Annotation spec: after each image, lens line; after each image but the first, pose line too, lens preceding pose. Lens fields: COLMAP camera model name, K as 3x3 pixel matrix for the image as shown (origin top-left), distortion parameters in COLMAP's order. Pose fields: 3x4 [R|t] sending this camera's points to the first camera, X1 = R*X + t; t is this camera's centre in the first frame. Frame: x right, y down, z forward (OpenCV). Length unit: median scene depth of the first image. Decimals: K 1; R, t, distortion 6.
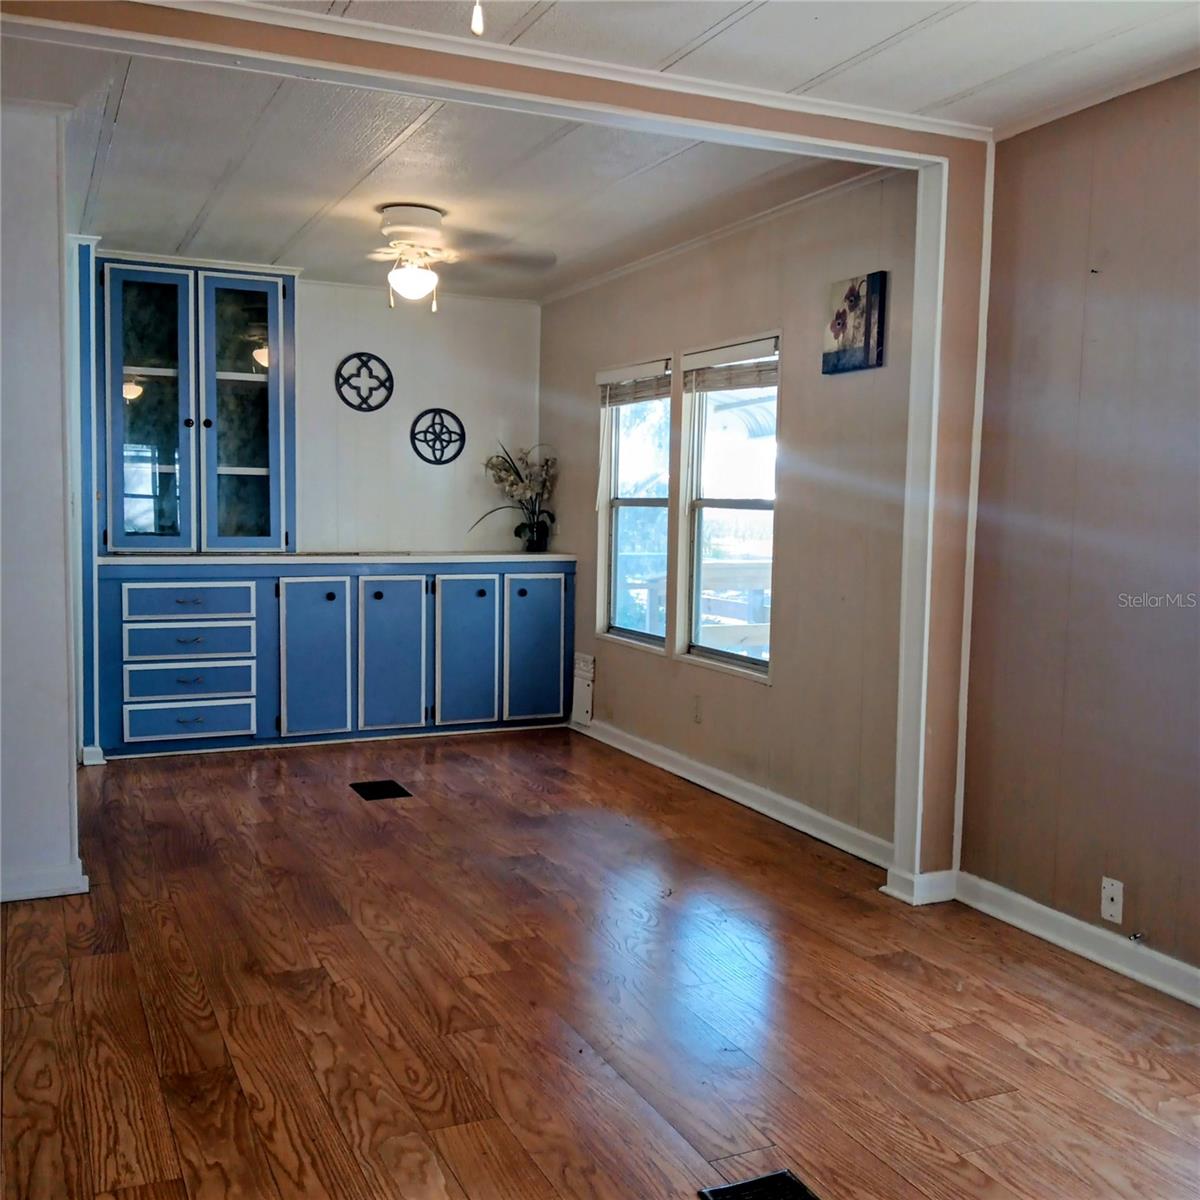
lens RADIAL K [[1262.2, 0, 600.0], [0, 1262.2, 600.0], [0, 0, 1]] dist [0.204835, -0.553311]
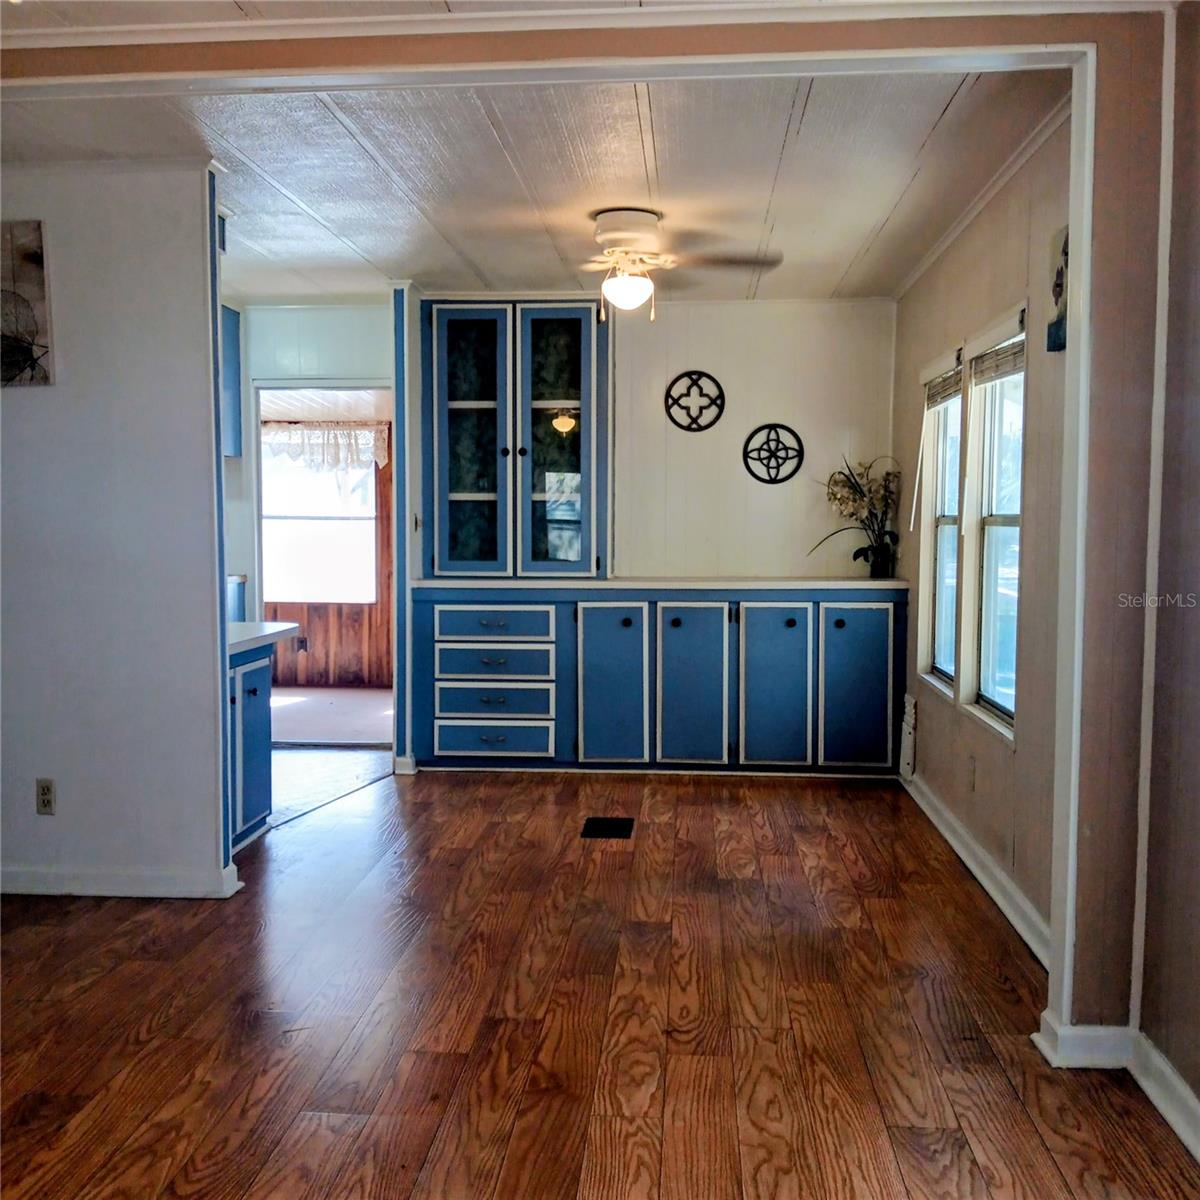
lens RADIAL K [[1250.5, 0, 600.0], [0, 1250.5, 600.0], [0, 0, 1]] dist [0.147086, -0.300234]
pose [[0.870719, 0.017274, -0.491477, 0.246033], [-0.026279, 0.999589, -0.011424, -0.008579], [0.491078, 0.022862, 0.870816, 0.155816]]
